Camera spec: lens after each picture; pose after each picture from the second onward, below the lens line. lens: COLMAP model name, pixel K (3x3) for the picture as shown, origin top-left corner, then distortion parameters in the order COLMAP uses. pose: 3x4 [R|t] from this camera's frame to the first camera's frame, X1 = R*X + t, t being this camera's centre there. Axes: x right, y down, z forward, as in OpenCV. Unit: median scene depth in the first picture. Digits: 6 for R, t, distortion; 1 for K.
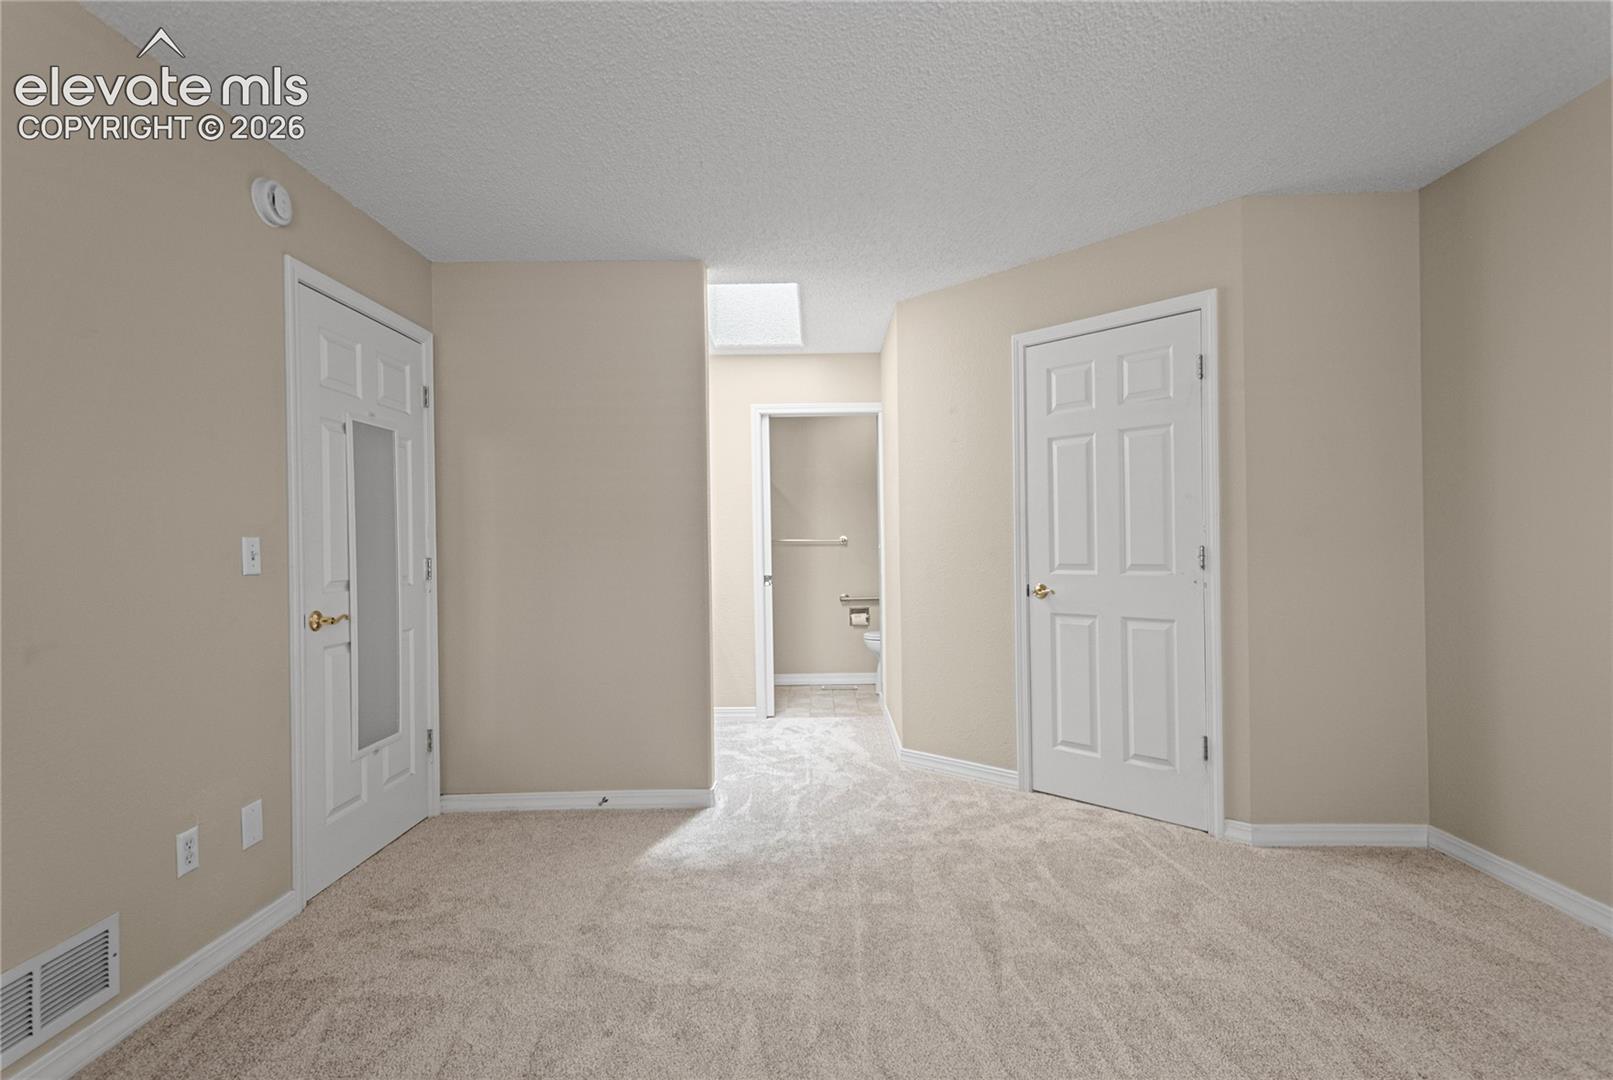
lens RADIAL K [[710.7, 0, 806.5], [0, 710.7, 540.0], [0, 0, 1]] dist [0.000760, 0.000195]
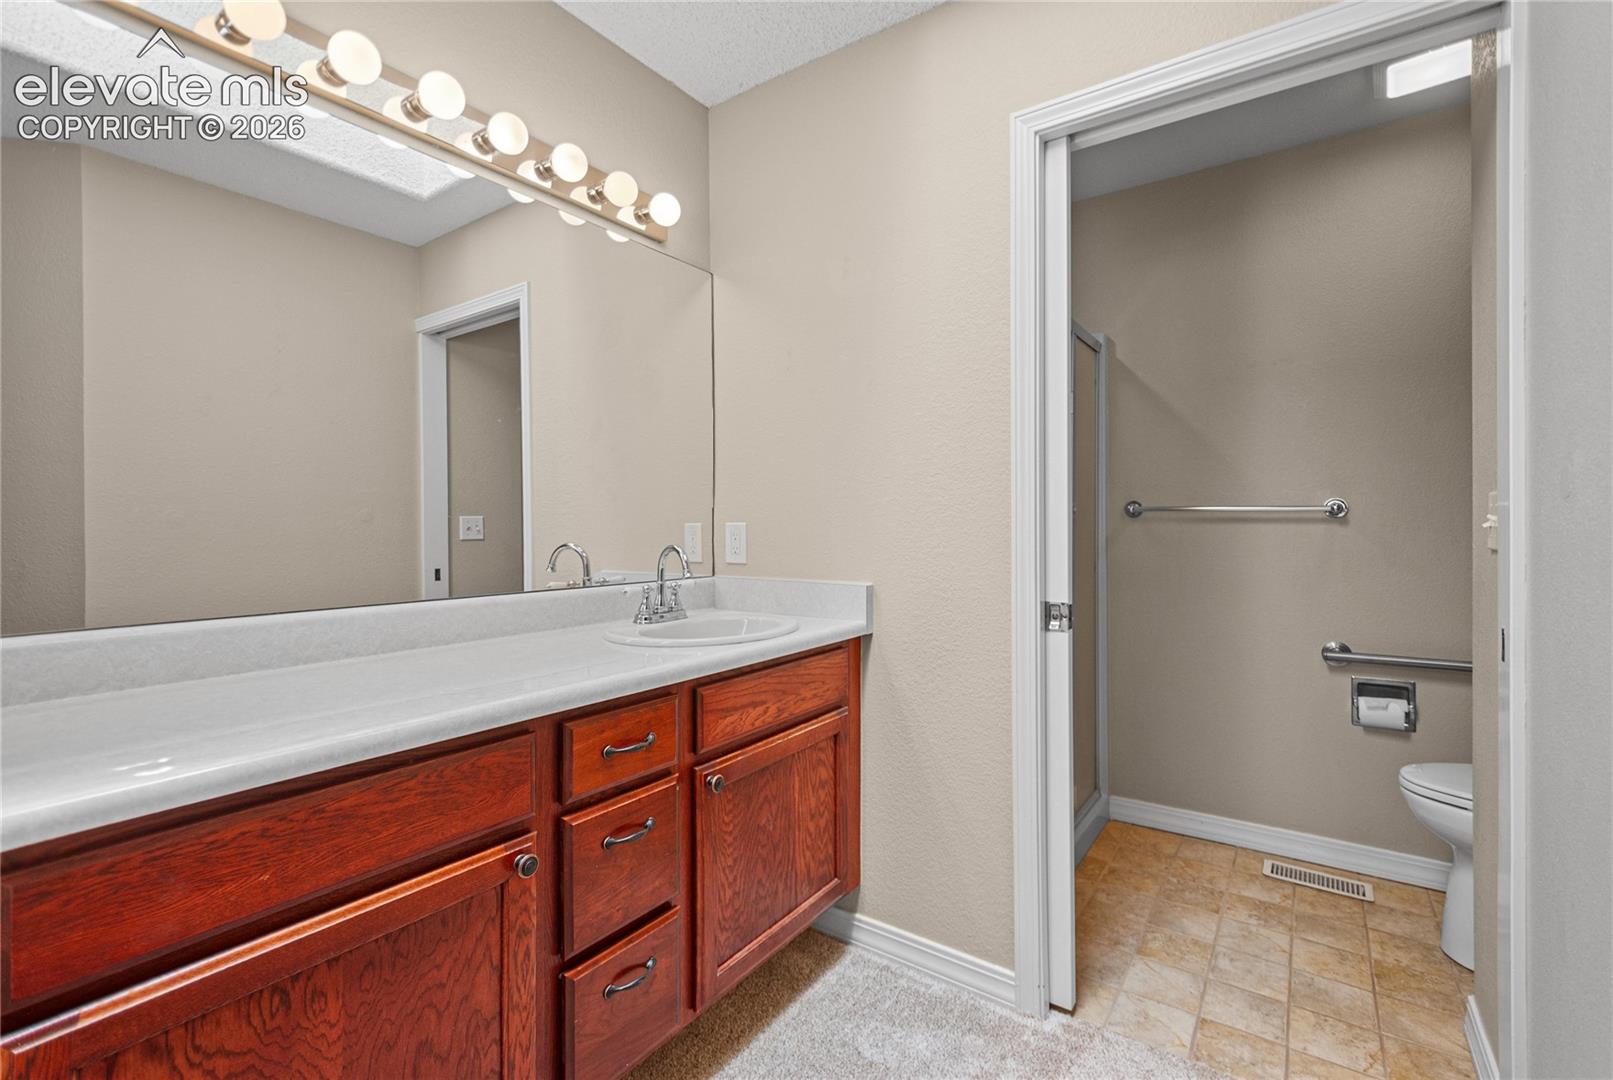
lens RADIAL K [[710.7, 0, 806.5], [0, 710.7, 540.0], [0, 0, 1]] dist [0.000760, 0.000195]
pose [[0.824621, 0.021141, -0.565290, 0.033456], [-0.004457, 0.999513, 0.030878, 0.006743], [0.565668, -0.022943, 0.824314, 0.524338]]
